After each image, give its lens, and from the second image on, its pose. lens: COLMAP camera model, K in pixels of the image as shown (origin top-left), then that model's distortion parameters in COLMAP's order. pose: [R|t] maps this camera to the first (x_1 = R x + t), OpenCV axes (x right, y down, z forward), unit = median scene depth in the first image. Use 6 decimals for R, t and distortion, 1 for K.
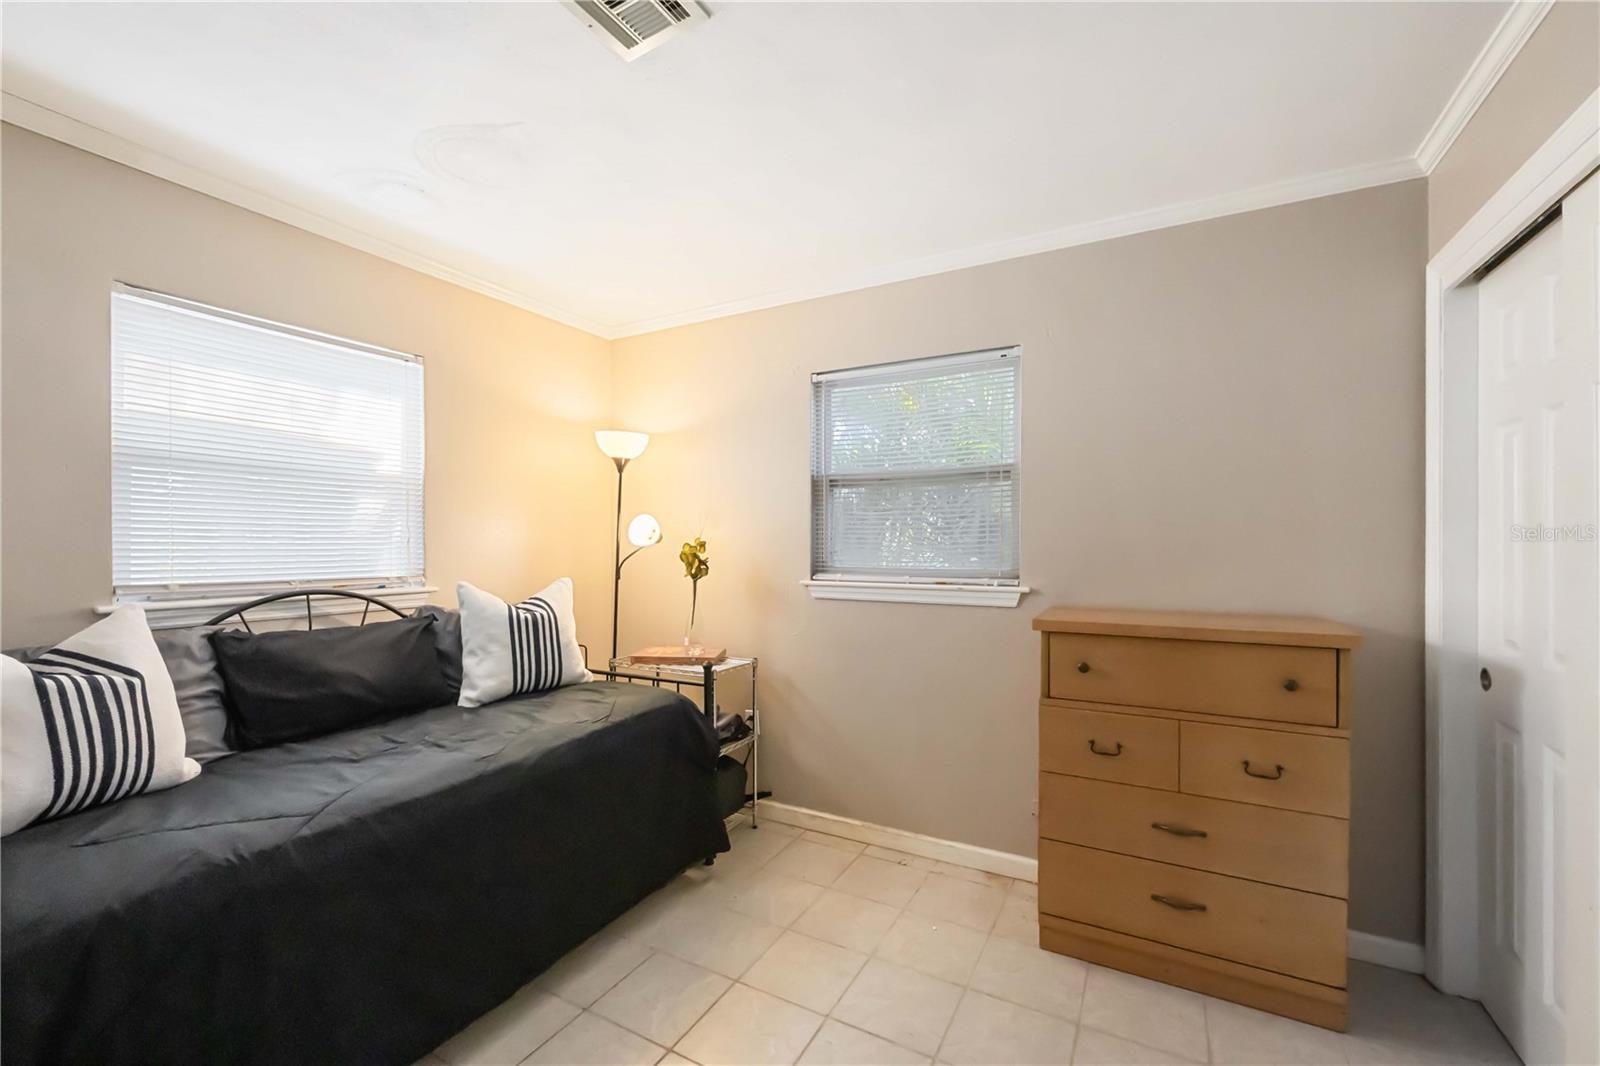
lens RADIAL K [[644.3, 0, 801.7], [0, 644.3, 541.1], [0, 0, 1]] dist [-0.001960, -0.000495]
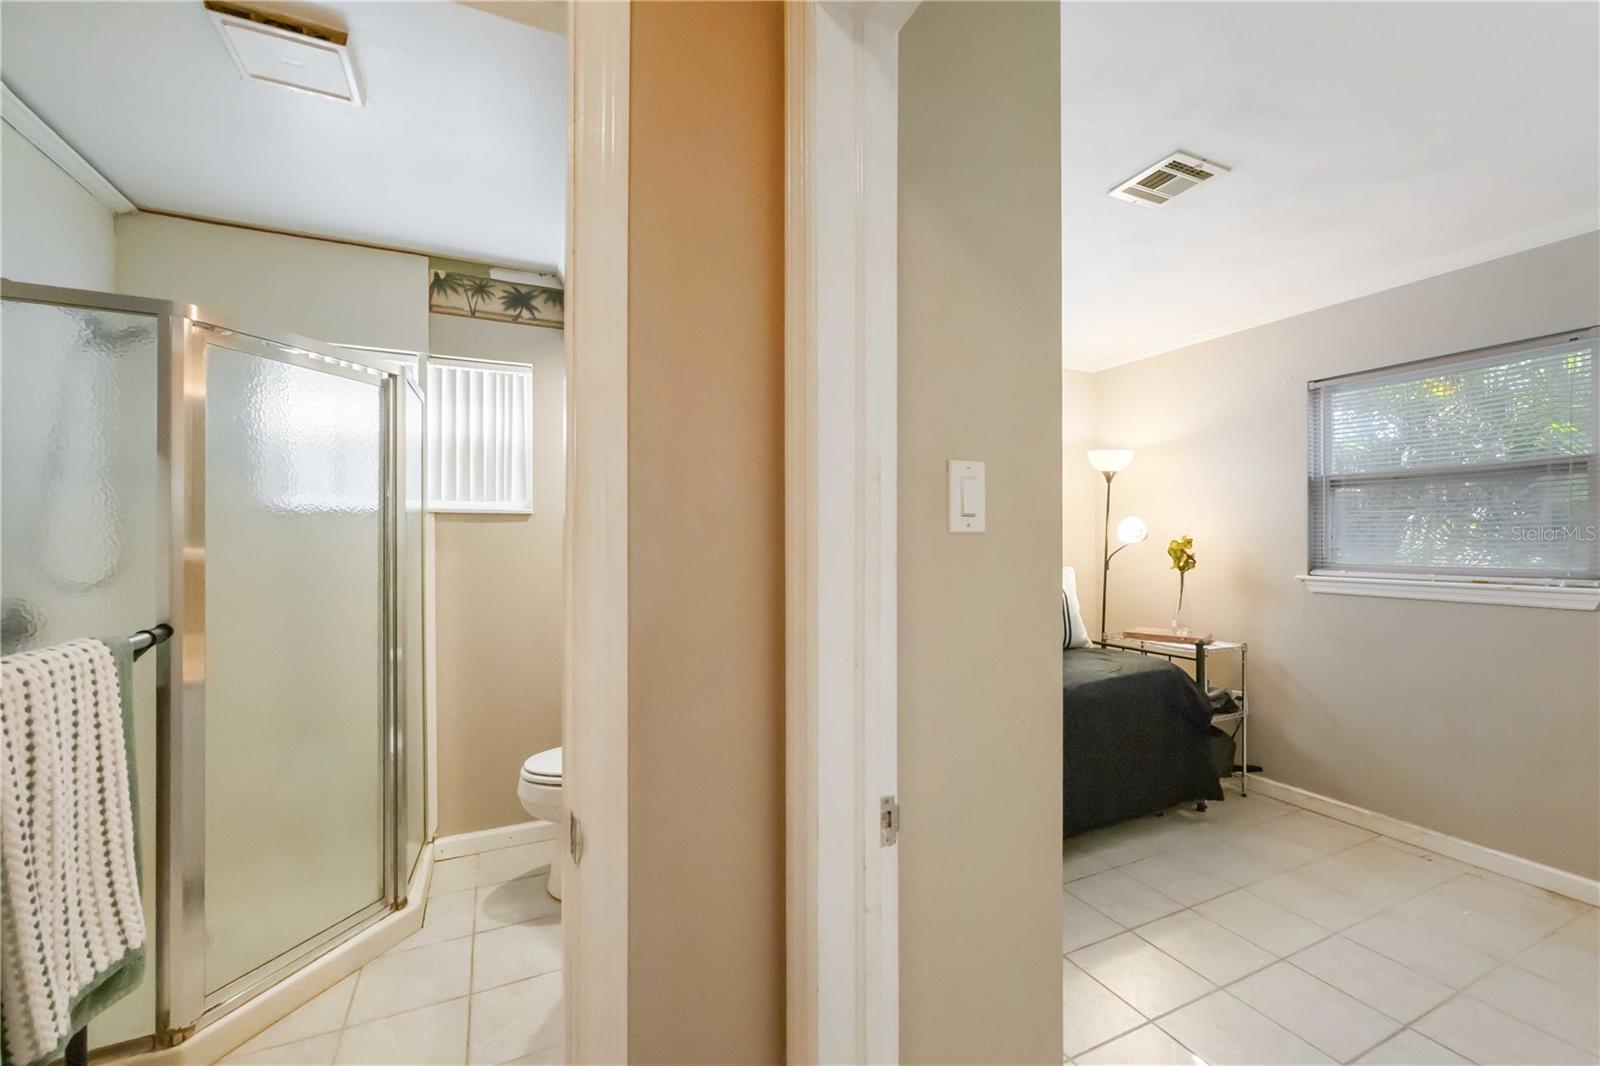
lens RADIAL K [[644.3, 0, 790.2], [0, 644.3, 535.3], [0, 0, 1]] dist [-0.001960, -0.000495]
pose [[0.800121, -0.004029, -0.599825, -0.032505], [0.003064, 0.999992, -0.002629, -0.005702], [0.599830, 0.000266, 0.800127, -0.369669]]
